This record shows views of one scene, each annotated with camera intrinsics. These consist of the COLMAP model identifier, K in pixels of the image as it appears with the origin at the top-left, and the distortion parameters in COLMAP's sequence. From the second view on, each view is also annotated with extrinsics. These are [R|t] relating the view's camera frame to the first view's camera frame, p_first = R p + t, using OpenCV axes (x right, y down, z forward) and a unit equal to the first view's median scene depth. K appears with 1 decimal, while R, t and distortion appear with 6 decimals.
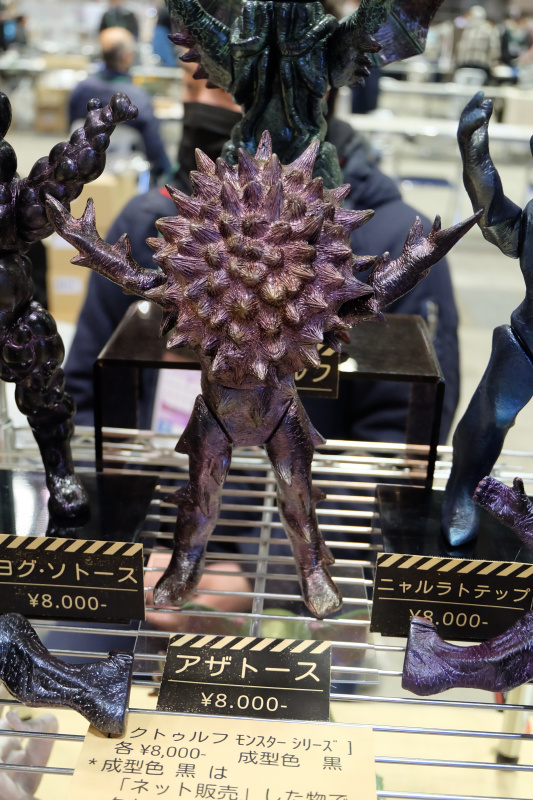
lens RADIAL K [[944.1, 0, 268.6], [0, 944.1, 400.6], [0, 0, 1]] dist [-0.065015, 0.000000]
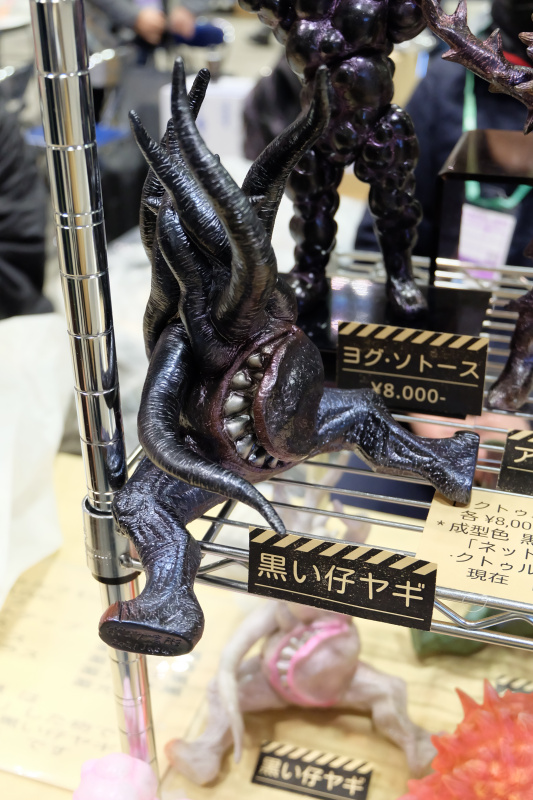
lens RADIAL K [[944.1, 0, 267.9], [0, 944.1, 403.9], [0, 0, 1]] dist [-0.065015, 0.000000]
pose [[0.963645, 0.084388, -0.253507, -0.099456], [-0.056487, 0.991711, 0.115404, 0.116961], [0.261145, -0.096889, 0.960425, -0.062739]]
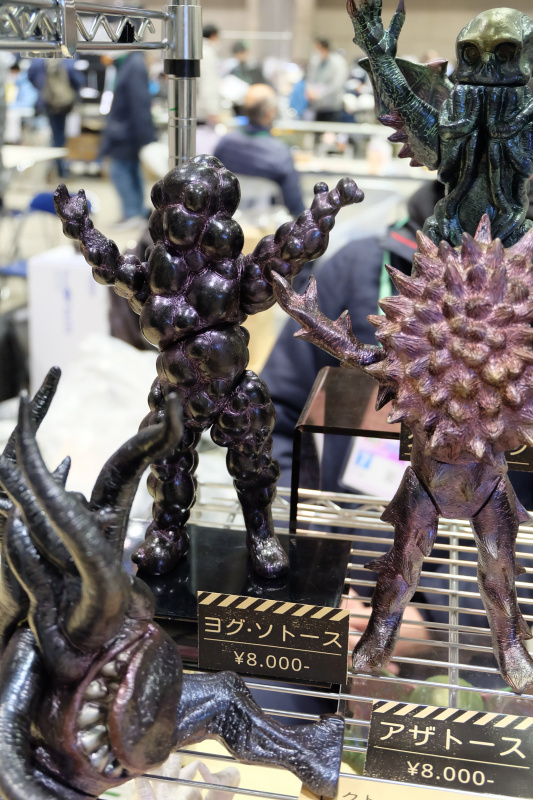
lens RADIAL K [[944.1, 0, 264.5], [0, 944.1, 399.6], [0, 0, 1]] dist [-0.065015, 0.000000]
pose [[0.990772, 0.032766, -0.131518, -0.098415], [-0.039377, 0.998072, -0.047986, -0.024255], [0.129692, 0.052722, 0.990152, -0.041665]]
